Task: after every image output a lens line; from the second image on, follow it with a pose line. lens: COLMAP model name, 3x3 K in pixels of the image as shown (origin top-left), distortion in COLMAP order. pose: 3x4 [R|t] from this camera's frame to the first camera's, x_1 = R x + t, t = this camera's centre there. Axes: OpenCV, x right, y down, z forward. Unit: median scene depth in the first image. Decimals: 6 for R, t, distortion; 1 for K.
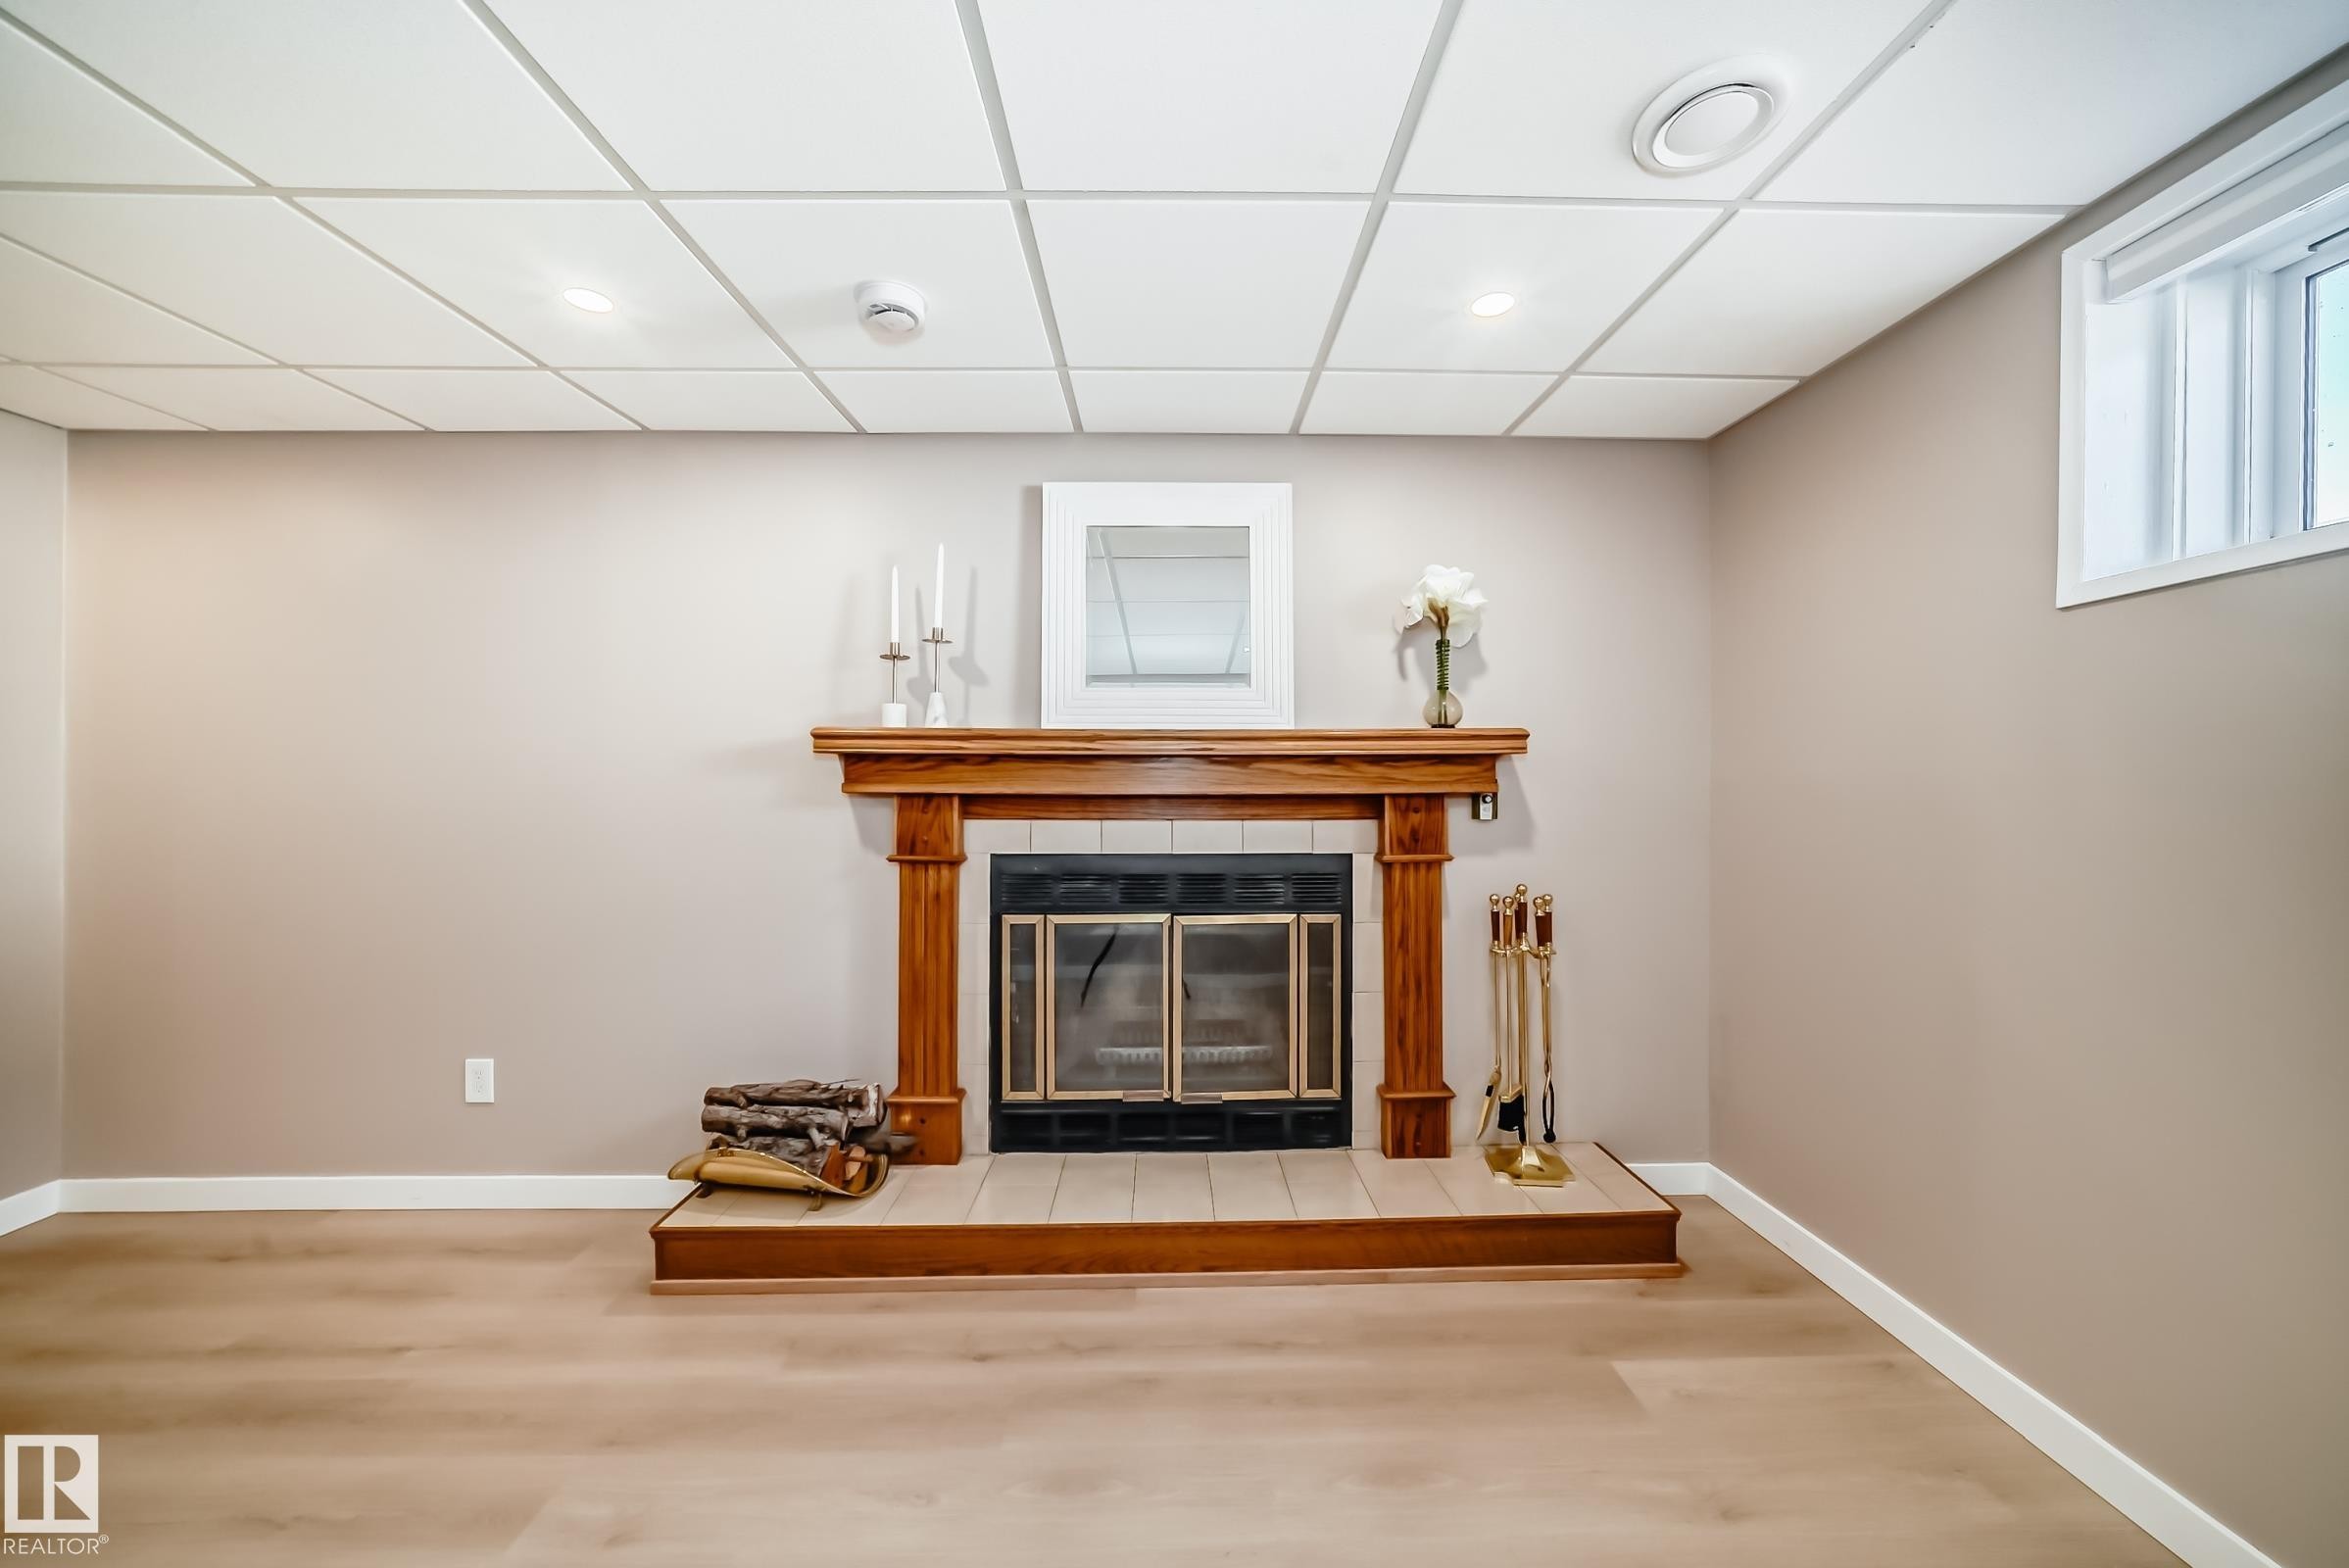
lens RADIAL K [[841.1, 0, 1183.6], [0, 841.1, 787.7], [0, 0, 1]] dist [-0.022908, 0.004770]
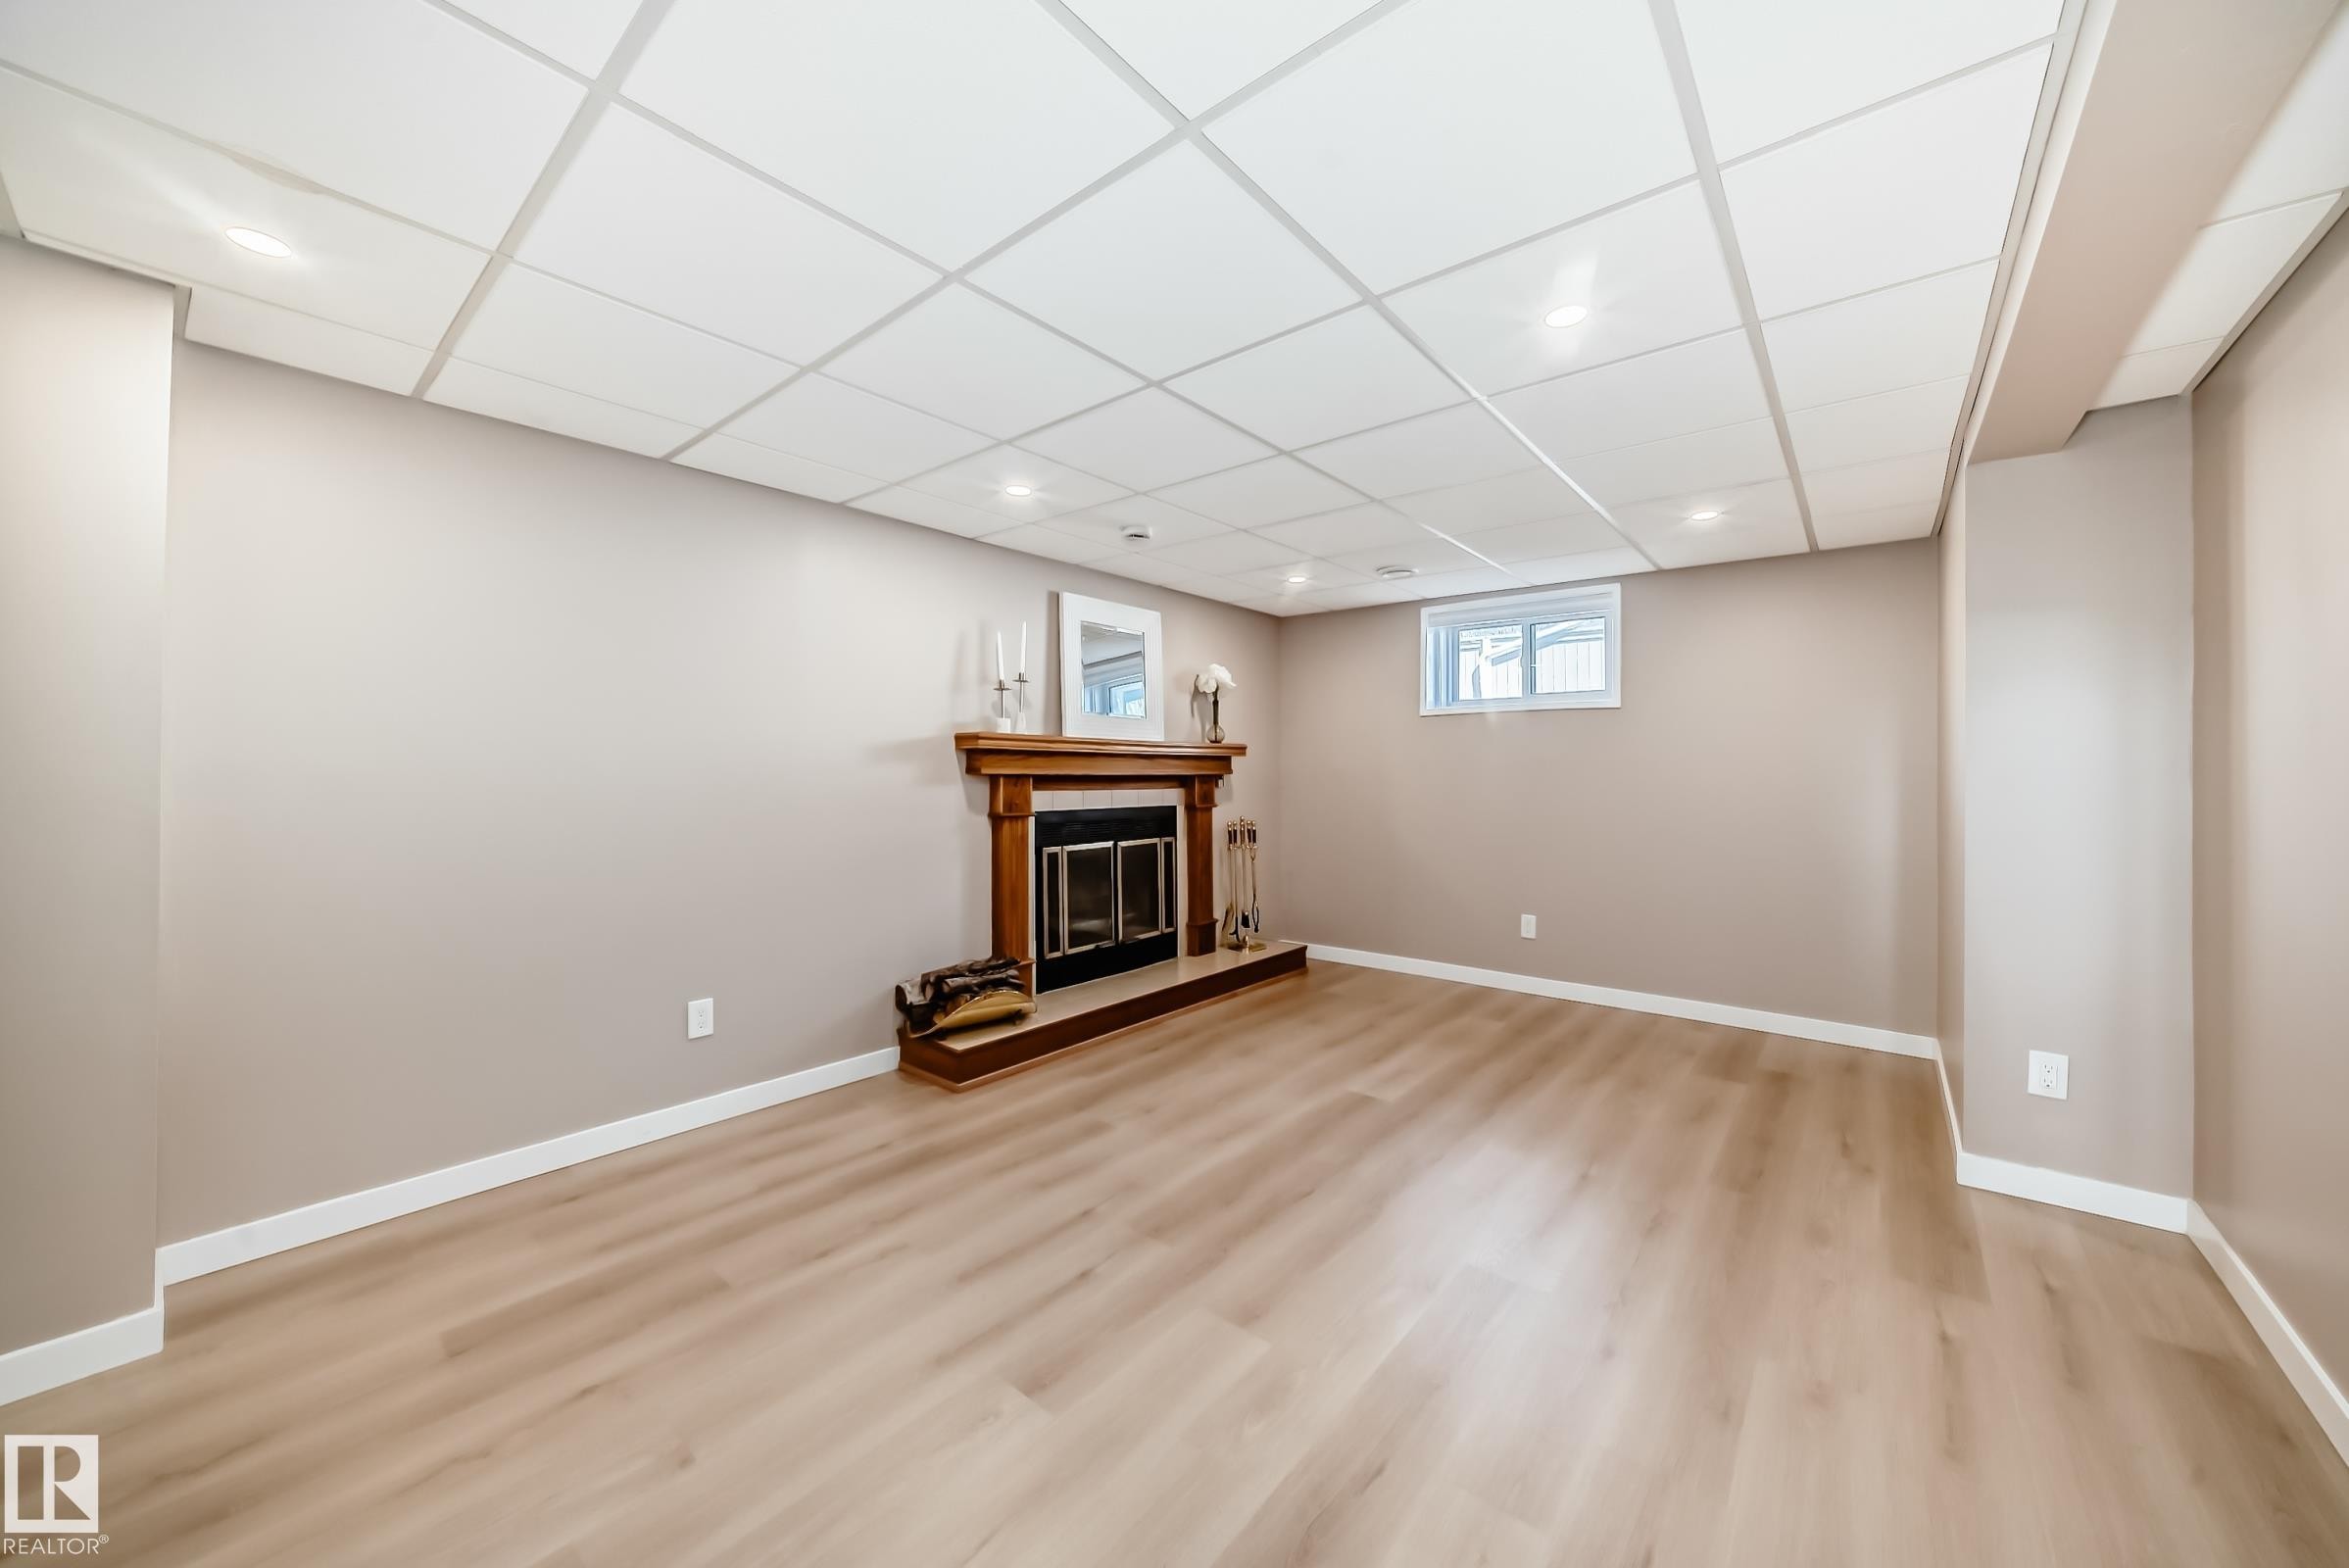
lens RADIAL K [[841.1, 0, 1174.1], [0, 841.1, 777.2], [0, 0, 1]] dist [-0.022908, 0.004770]
pose [[0.658860, -0.002045, 0.752263, -1.299221], [0.003140, 0.999995, -0.000031, 0.012889], [-0.752259, 0.002382, 0.658863, -0.291221]]
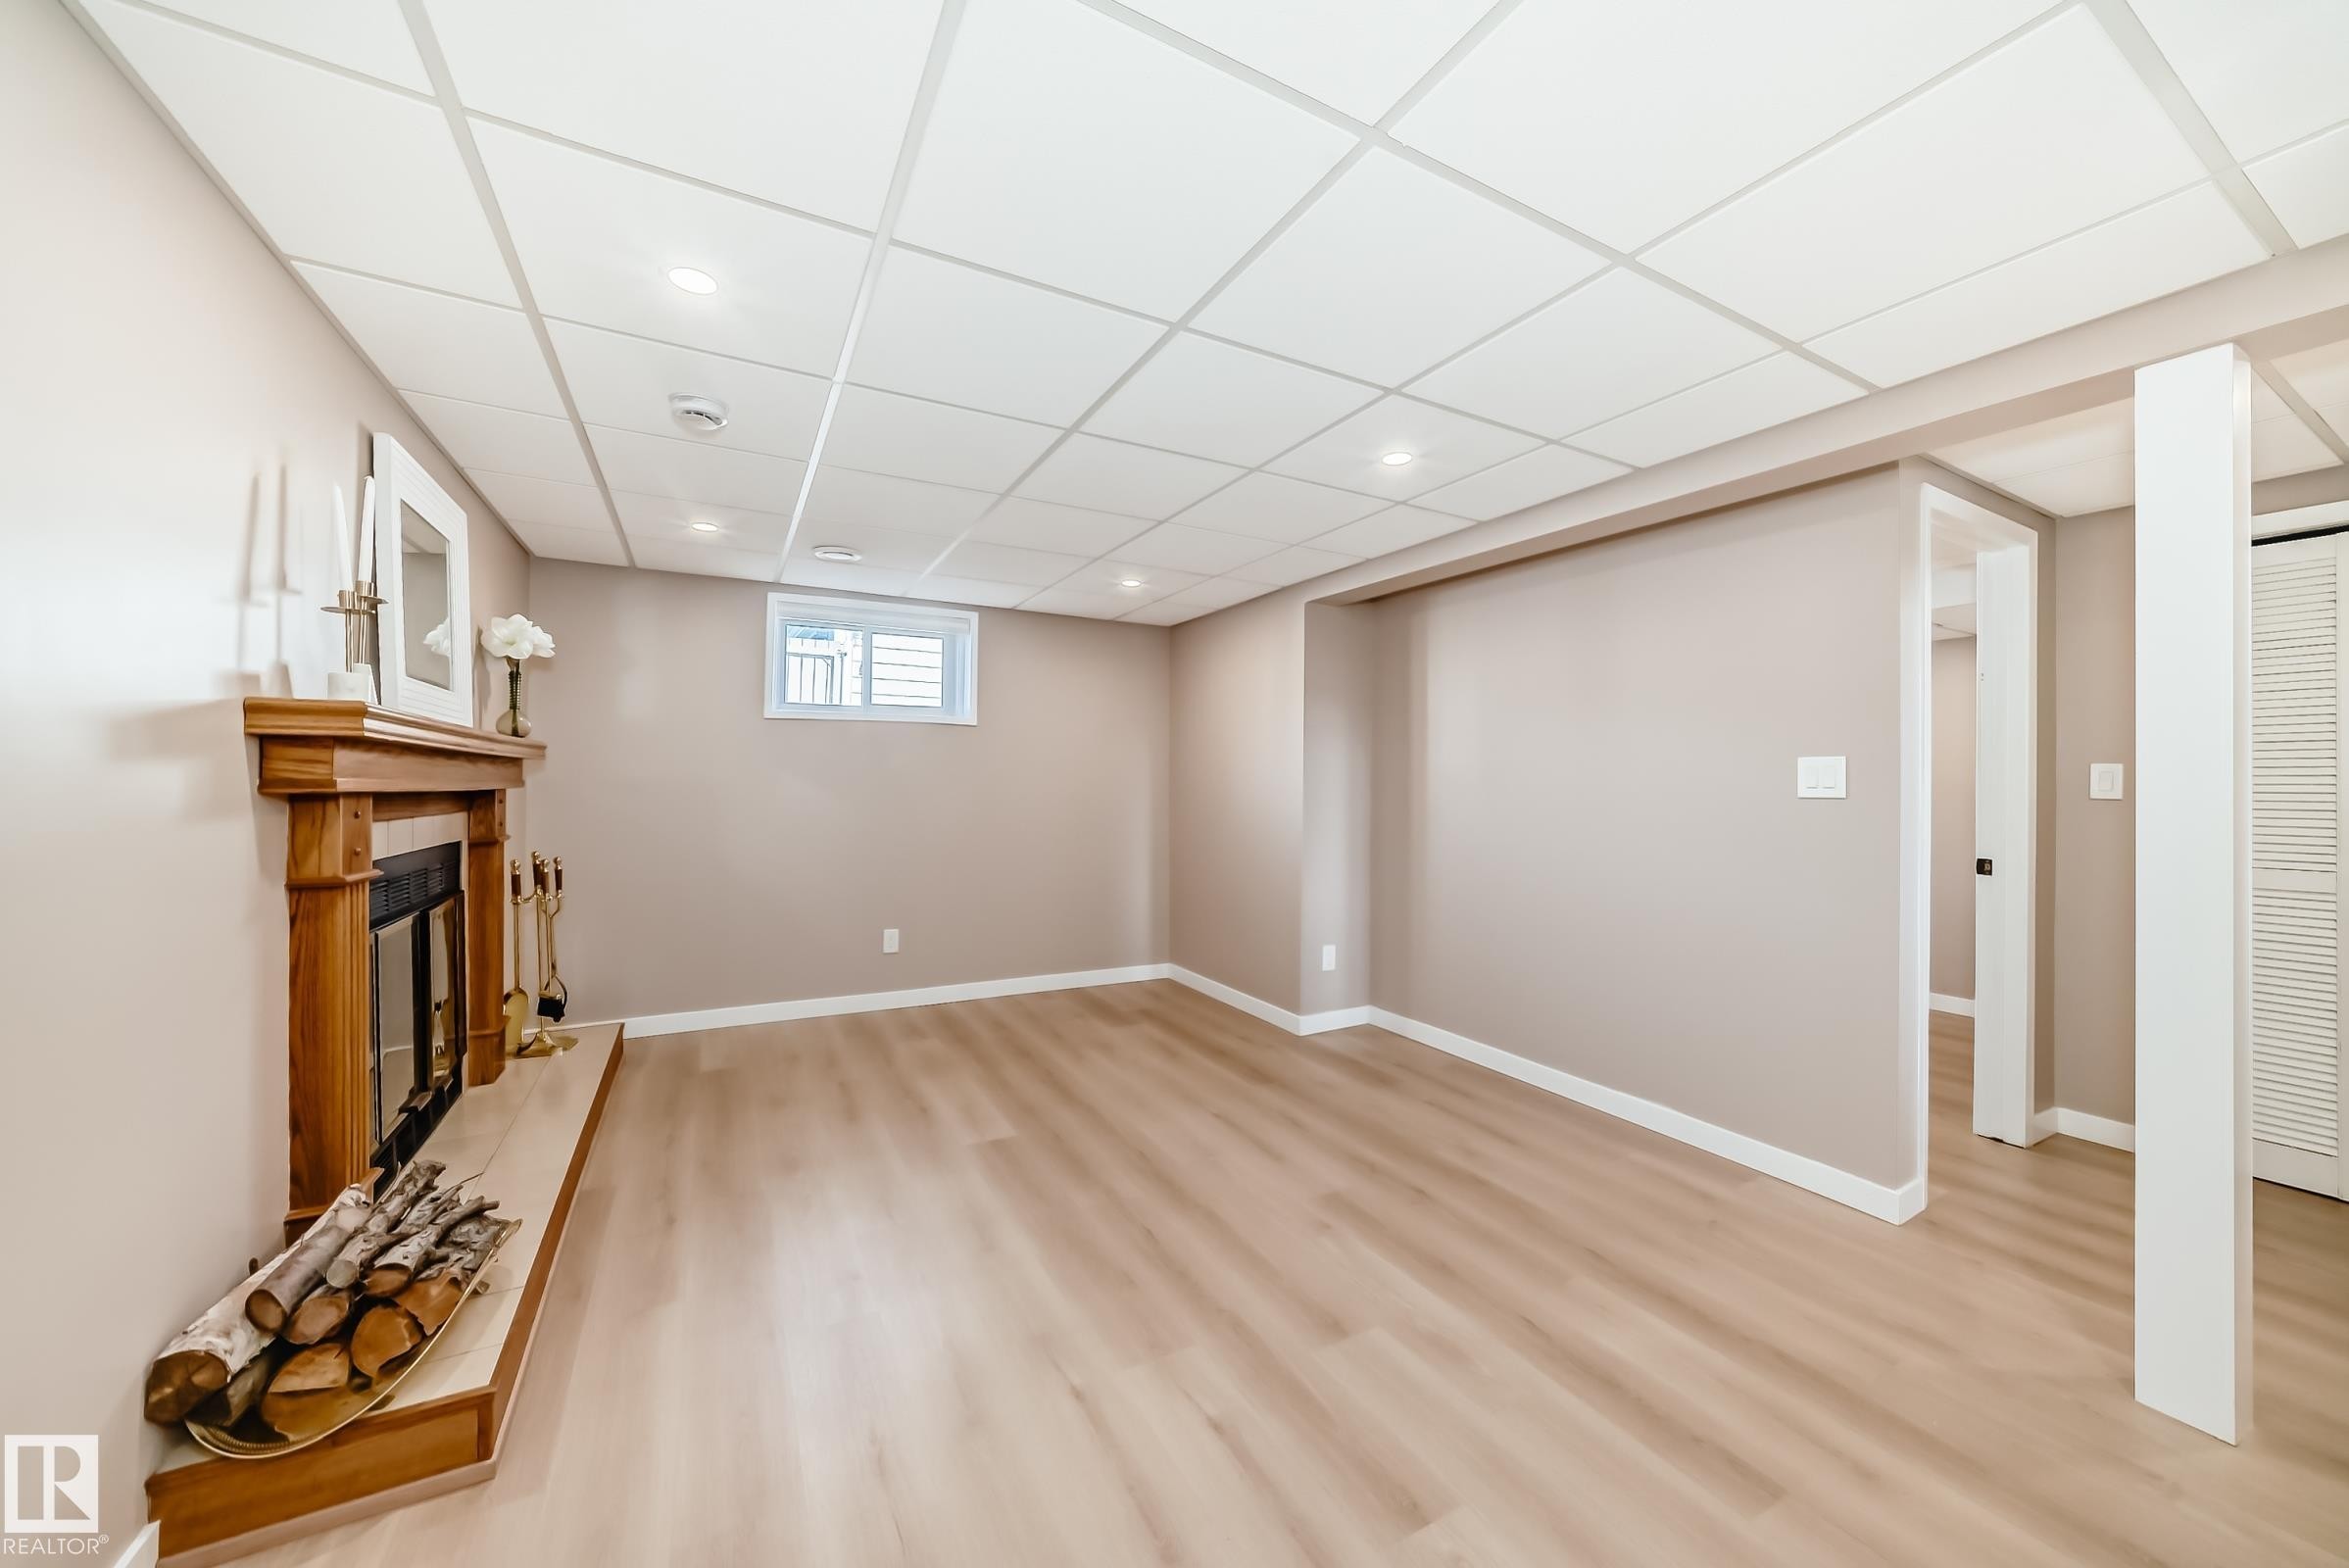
lens RADIAL K [[841.1, 0, 1182.0], [0, 841.1, 782.0], [0, 0, 1]] dist [-0.022908, 0.004770]
pose [[-0.461525, 0.000504, 0.887127, -1.302248], [0.001737, 0.999998, 0.000335, -0.000743], [-0.887126, 0.001696, -0.461525, 0.657948]]
